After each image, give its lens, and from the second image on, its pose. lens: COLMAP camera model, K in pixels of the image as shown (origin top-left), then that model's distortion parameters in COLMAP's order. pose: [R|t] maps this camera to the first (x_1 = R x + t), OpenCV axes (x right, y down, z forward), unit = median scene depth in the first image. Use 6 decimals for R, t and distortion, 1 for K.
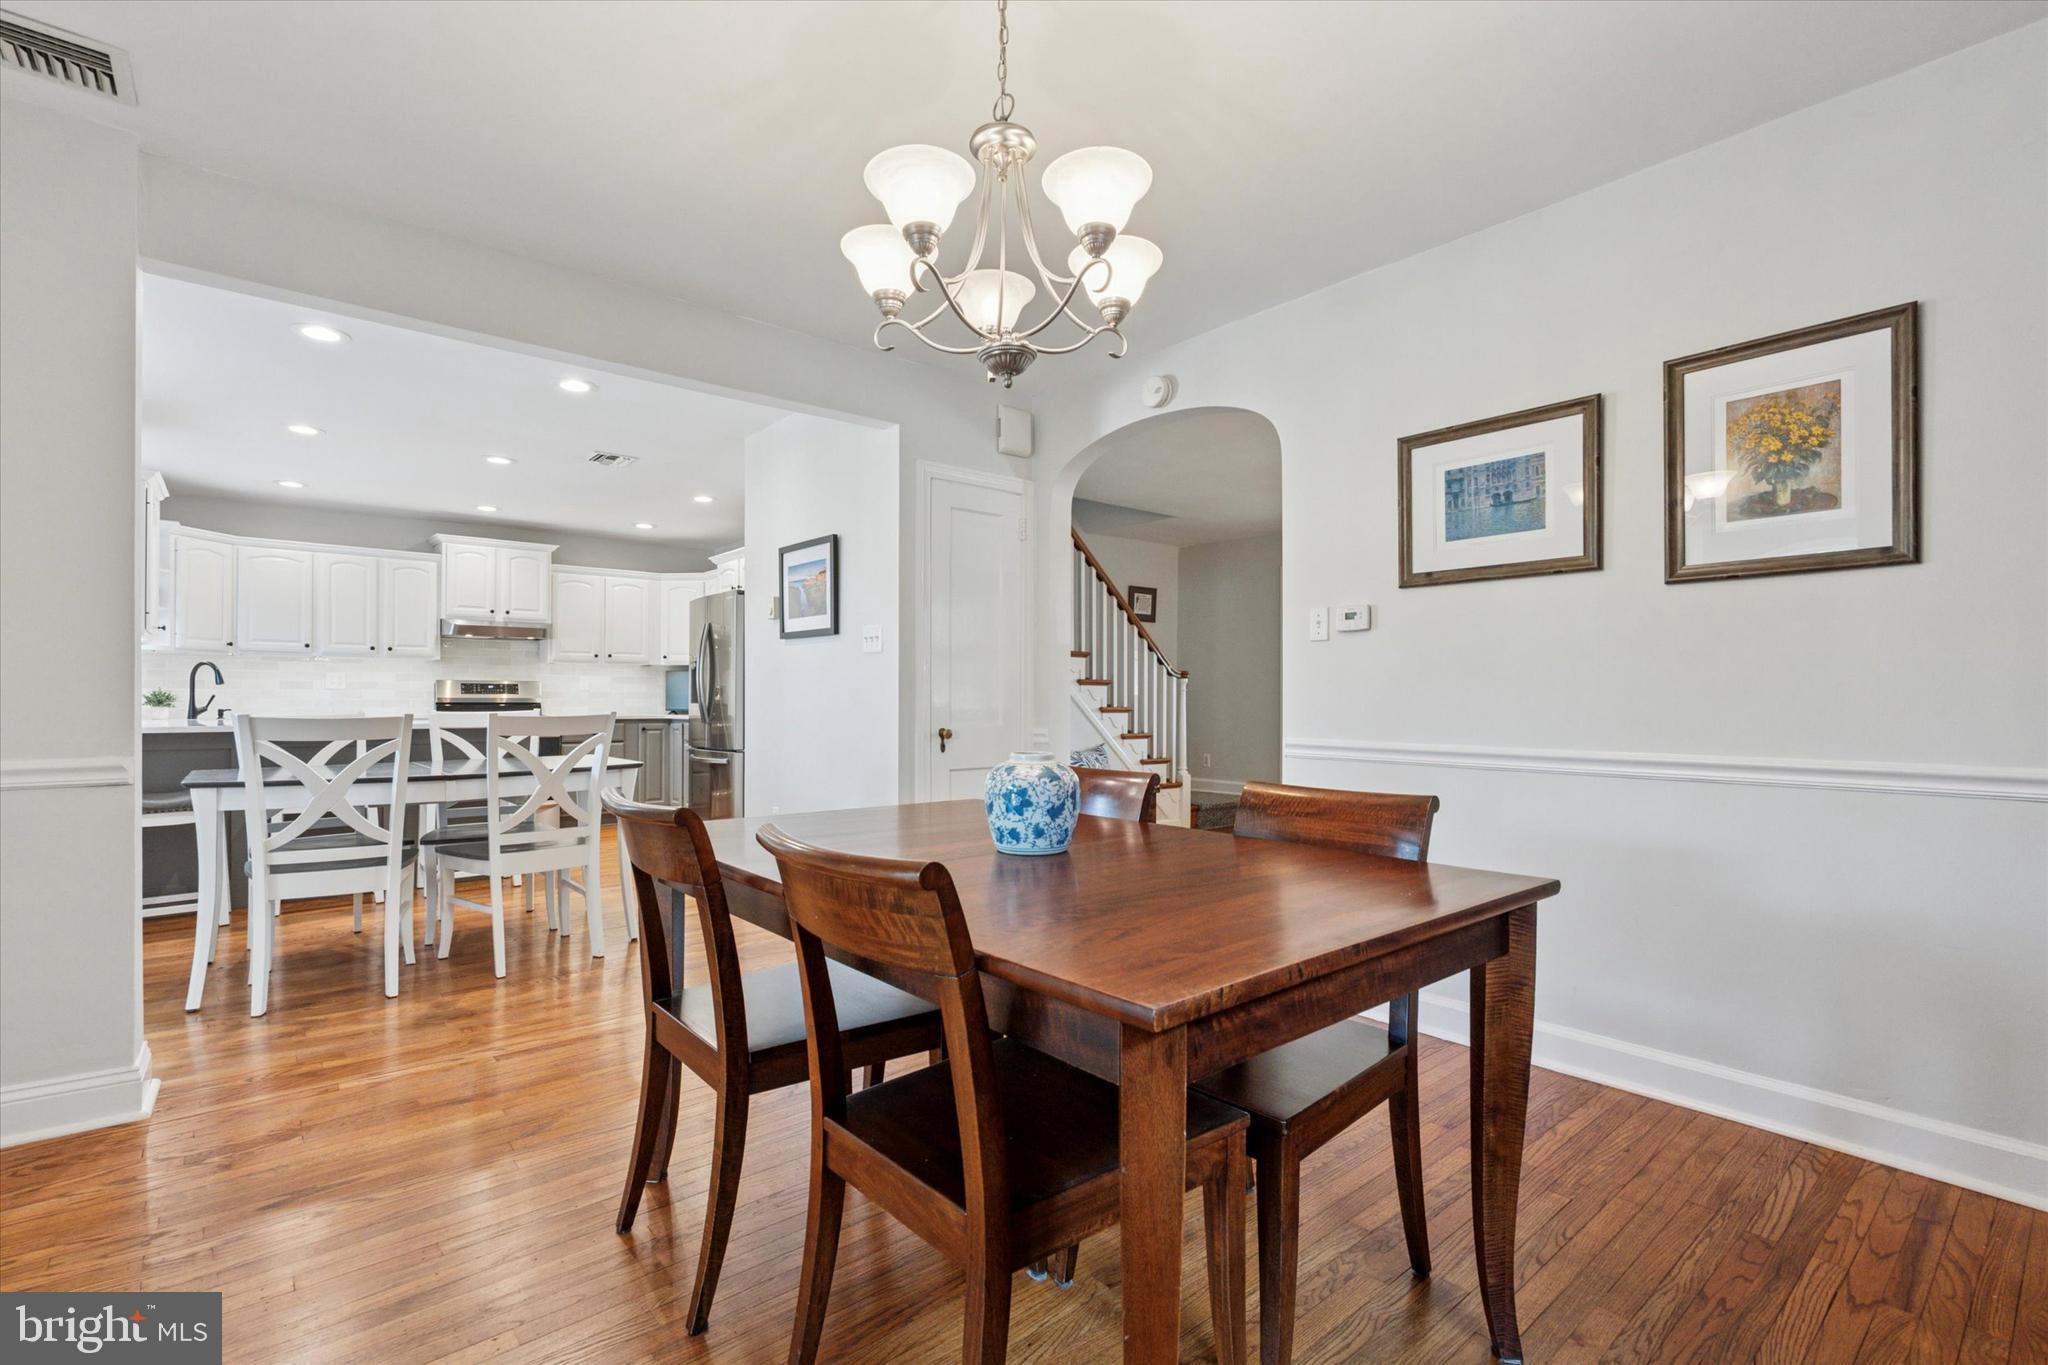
lens RADIAL K [[934.4, 0, 1023.8], [0, 934.4, 682.2], [0, 0, 1]] dist [-0.008068, 0.002914]
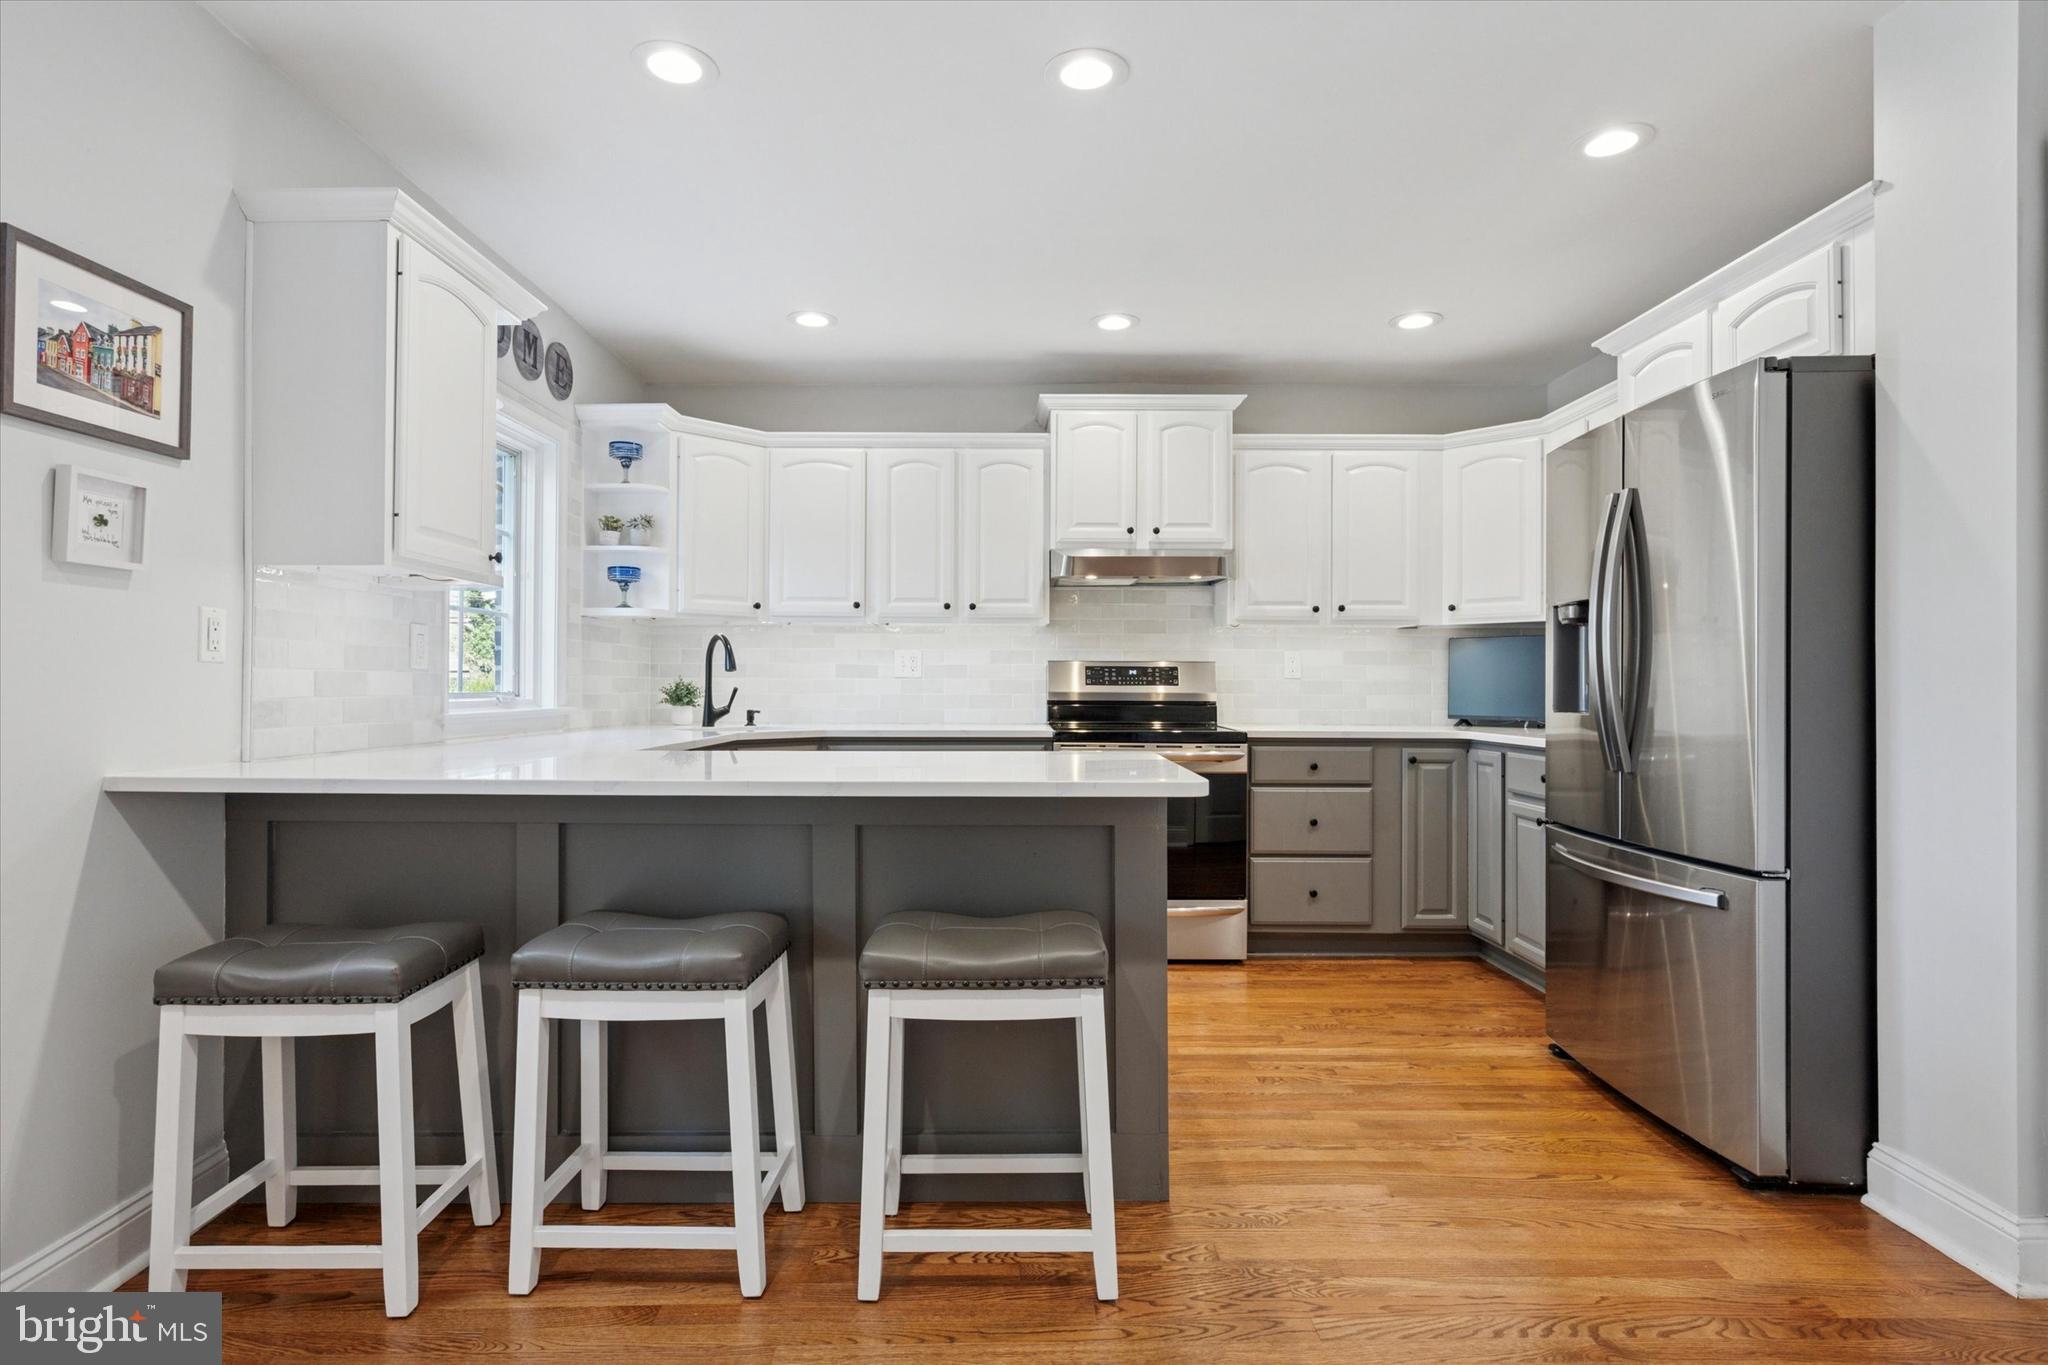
lens RADIAL K [[1049.5, 0, 999.7], [0, 1049.5, 673.0], [0, 0, 1]] dist [0.000285, 0.002249]
pose [[0.763173, -0.001502, -0.646193, -0.243667], [0.008161, 0.999940, 0.007314, 0.000134], [0.646143, -0.010856, 0.763139, 0.500713]]
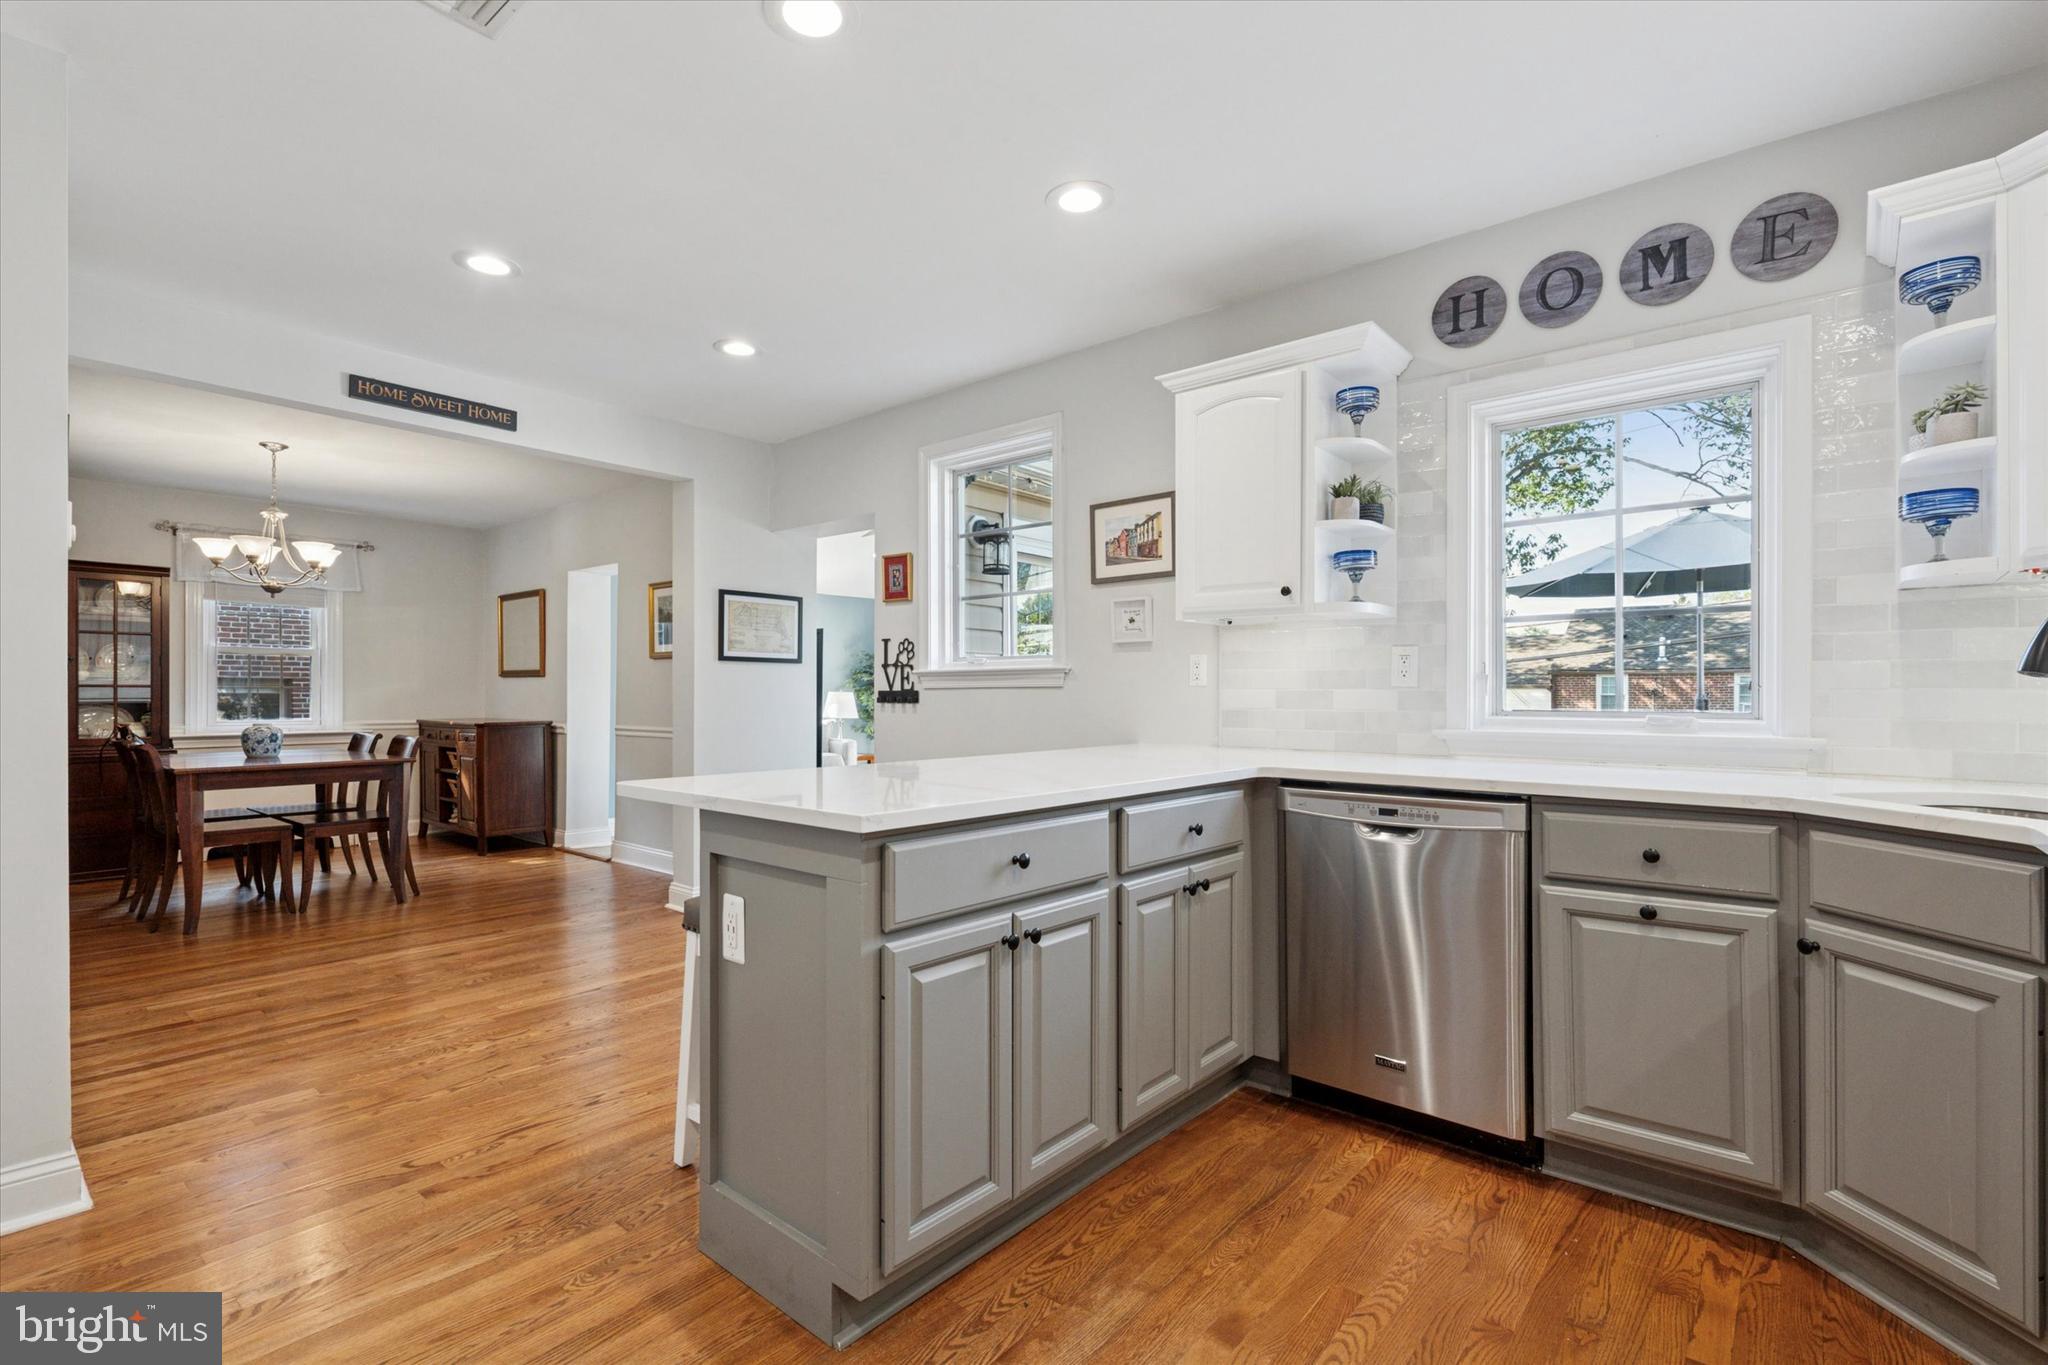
lens RADIAL K [[934.4, 0, 1019.4], [0, 934.4, 697.5], [0, 0, 1]] dist [-0.008068, 0.002914]
pose [[-0.985828, 0.004226, -0.167706, -0.448504], [0.006502, 0.999894, -0.013026, 0.008453], [0.167633, -0.013932, -0.985751, 1.033510]]
